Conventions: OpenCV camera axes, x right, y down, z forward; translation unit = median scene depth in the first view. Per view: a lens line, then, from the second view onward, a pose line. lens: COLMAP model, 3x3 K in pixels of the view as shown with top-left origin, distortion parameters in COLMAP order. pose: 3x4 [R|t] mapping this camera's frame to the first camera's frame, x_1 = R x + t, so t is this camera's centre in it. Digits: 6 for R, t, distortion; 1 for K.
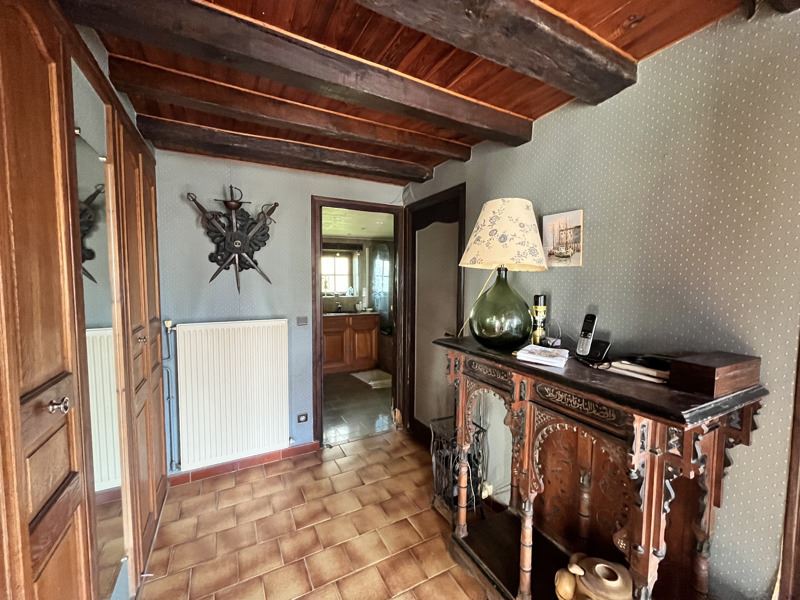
lens RADIAL K [[322.8, 0, 399.4], [0, 322.8, 299.6], [0, 0, 1]] dist [0.004199, -0.000100]
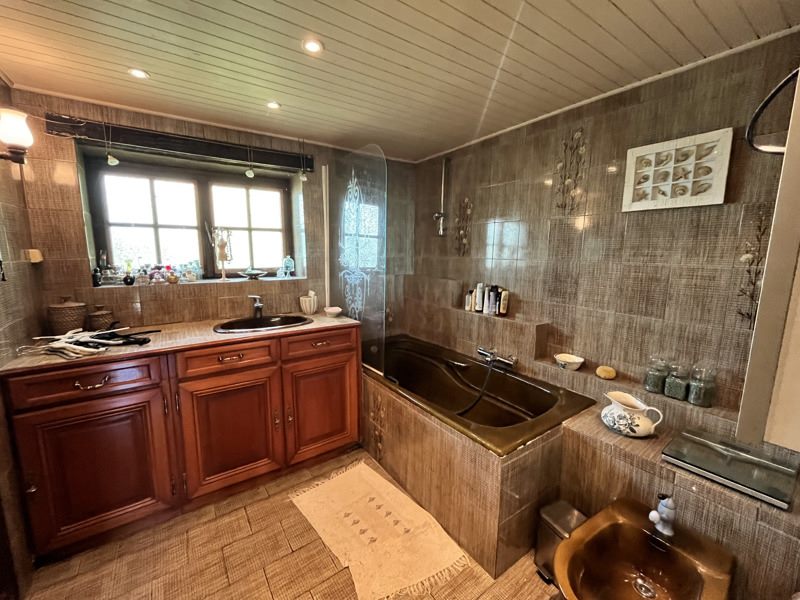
lens RADIAL K [[322.8, 0, 399.8], [0, 322.8, 297.4], [0, 0, 1]] dist [0.004199, -0.000100]
pose [[0.987315, -0.016183, 0.157949, -0.072150], [0.003496, 0.996767, 0.080273, -0.019009], [-0.158737, -0.078702, 0.984179, 0.548924]]
